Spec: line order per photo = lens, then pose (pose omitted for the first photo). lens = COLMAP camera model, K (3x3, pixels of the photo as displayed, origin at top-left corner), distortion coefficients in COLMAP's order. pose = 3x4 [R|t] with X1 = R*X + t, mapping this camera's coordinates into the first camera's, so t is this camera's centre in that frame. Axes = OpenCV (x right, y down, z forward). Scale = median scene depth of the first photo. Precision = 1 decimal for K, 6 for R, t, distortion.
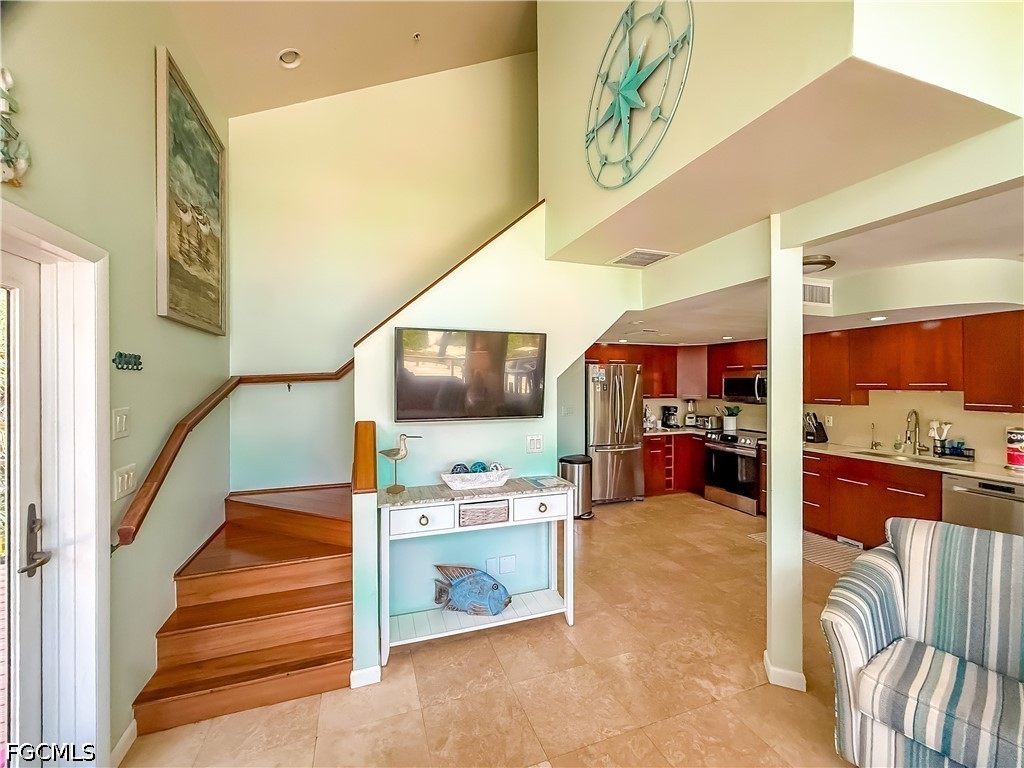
lens RADIAL K [[421.7, 0, 515.9], [0, 421.7, 385.2], [0, 0, 1]] dist [0.002535, -0.000223]
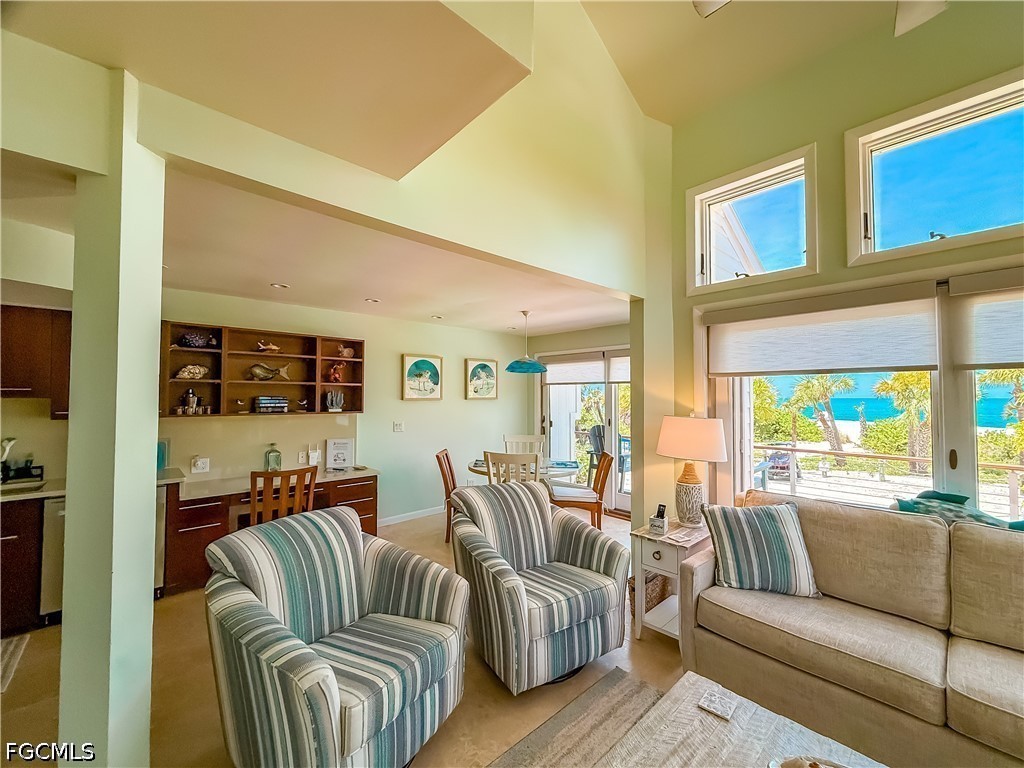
lens RADIAL K [[421.7, 0, 509.7], [0, 421.7, 385.6], [0, 0, 1]] dist [0.002535, -0.000223]
pose [[-0.368121, 0.019413, 0.929575, -0.032710], [0.000233, 0.999784, -0.020787, 0.005575], [-0.929778, -0.007436, -0.368046, 0.312552]]
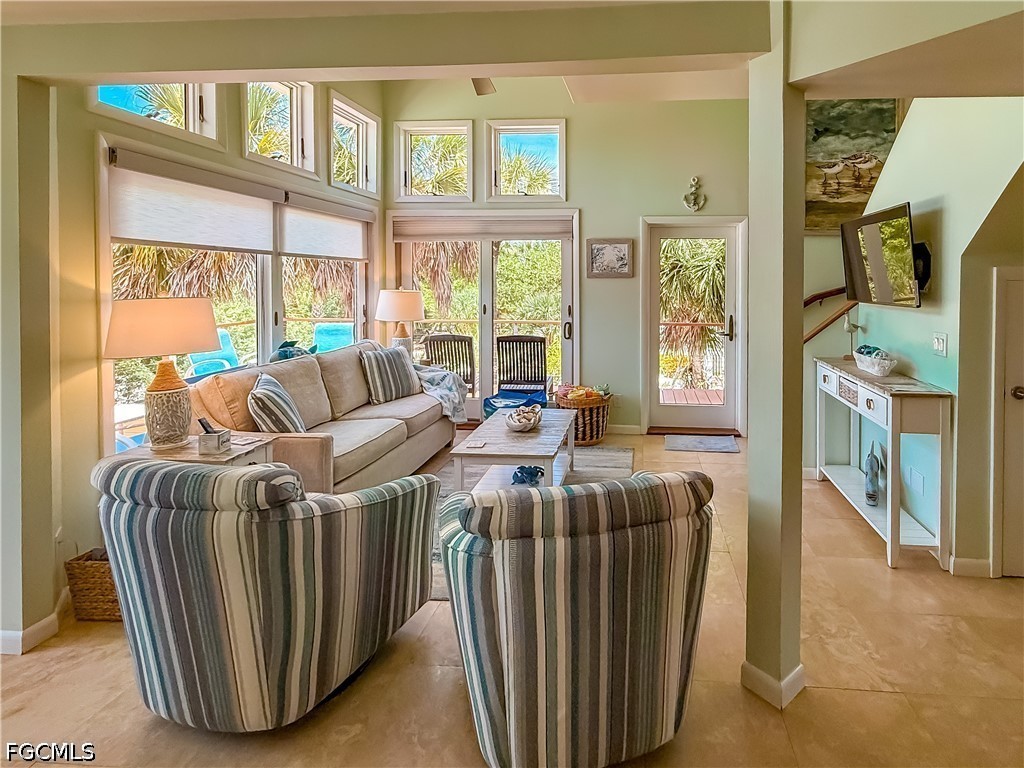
lens RADIAL K [[533.1, 0, 614.0], [0, 533.1, 293.2], [0, 0, 1]] dist [-0.002485, -0.000583]
pose [[-0.411086, 0.007285, -0.911567, 0.654121], [-0.012379, 0.999831, 0.013573, 0.017676], [0.911512, 0.016864, -0.410927, 0.482506]]
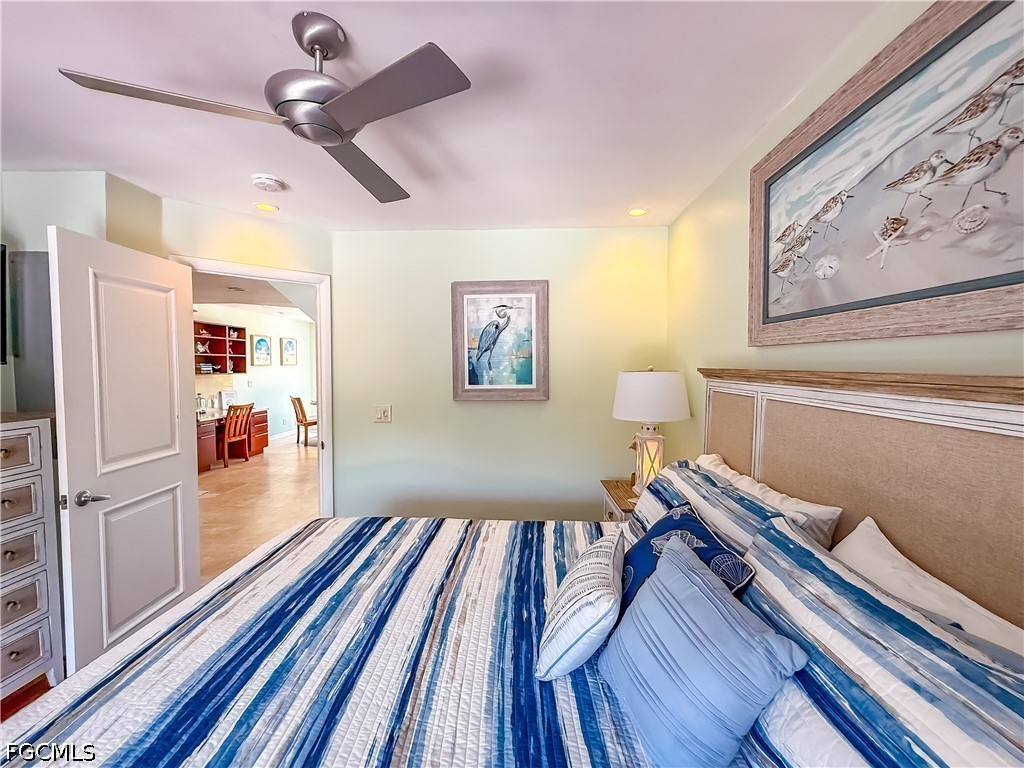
lens RADIAL K [[442.9, 0, 508.4], [0, 442.9, 386.2], [0, 0, 1]] dist [-0.001515, 0.000819]
pose [[-0.912928, -0.029005, 0.407089, -0.469593], [-0.006562, 0.998386, 0.056419, -0.002573], [-0.408068, 0.048836, -0.911644, 1.218368]]
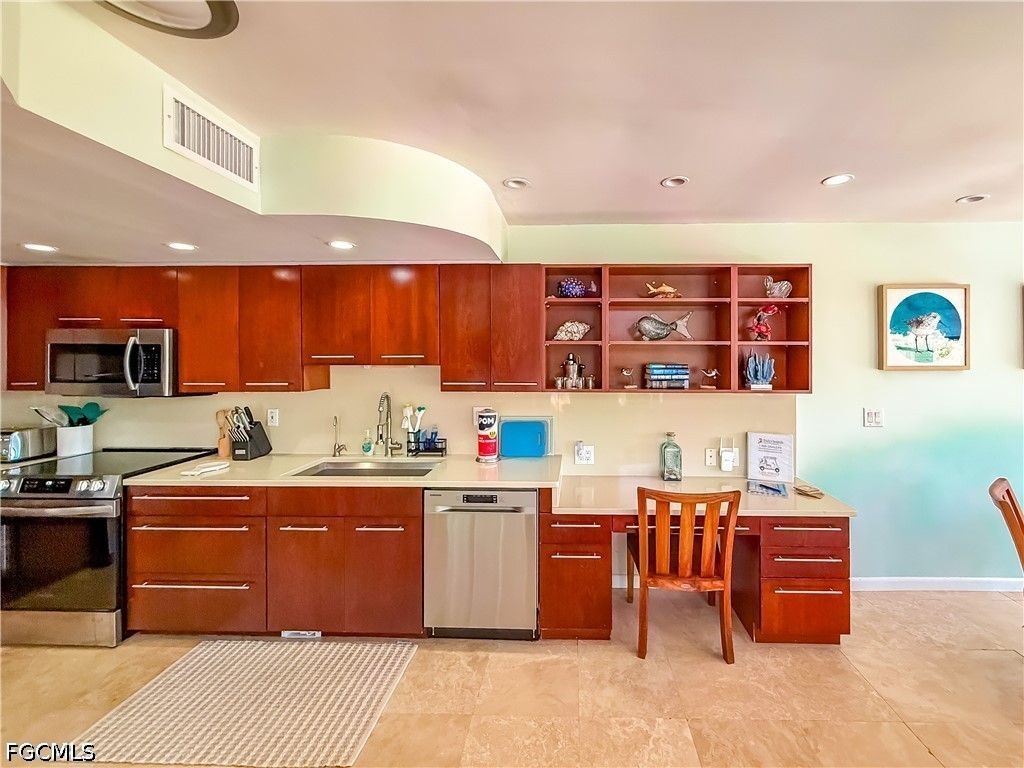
lens RADIAL K [[431.8, 0, 560.2], [0, 431.8, 353.1], [0, 0, 1]] dist [-0.004330, 0.001206]
pose [[0.382418, 0.001962, 0.923987, 0.300247], [0.005532, 0.999975, -0.004413, -0.002075], [-0.923973, 0.006799, 0.382398, 0.350816]]
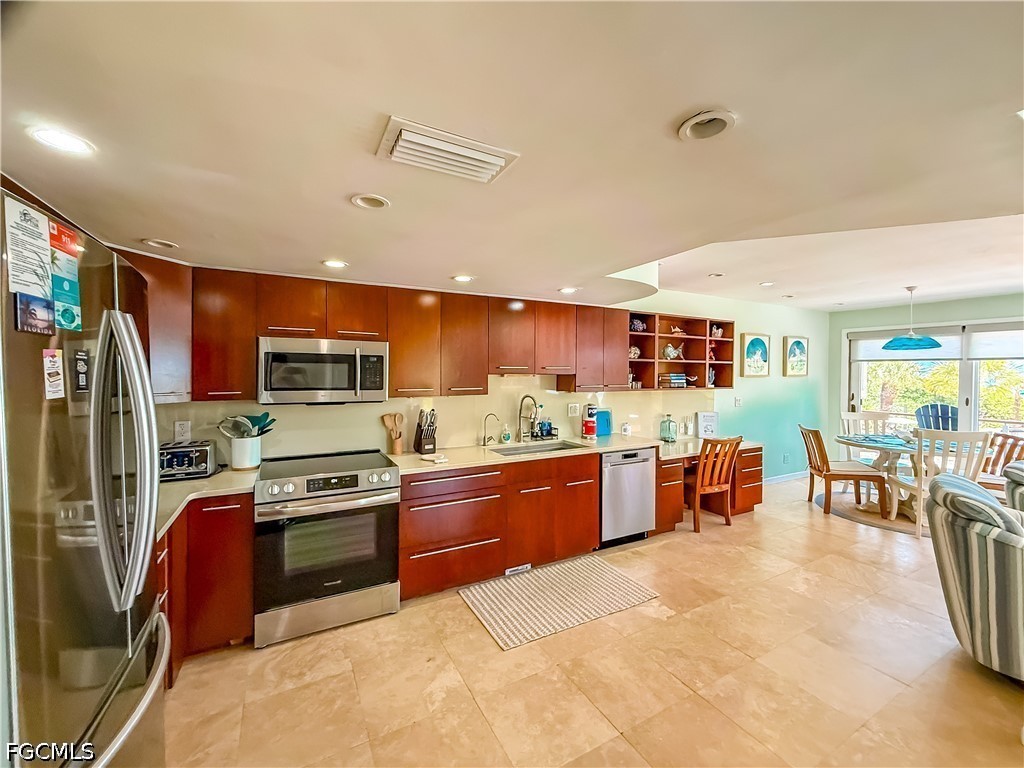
lens RADIAL K [[421.7, 0, 513.8], [0, 421.7, 379.5], [0, 0, 1]] dist [0.002535, -0.000223]
pose [[-0.130971, -0.020360, 0.991177, 0.019839], [0.000119, 0.999789, 0.020553, 0.003736], [-0.991386, 0.002810, -0.130941, 0.864041]]
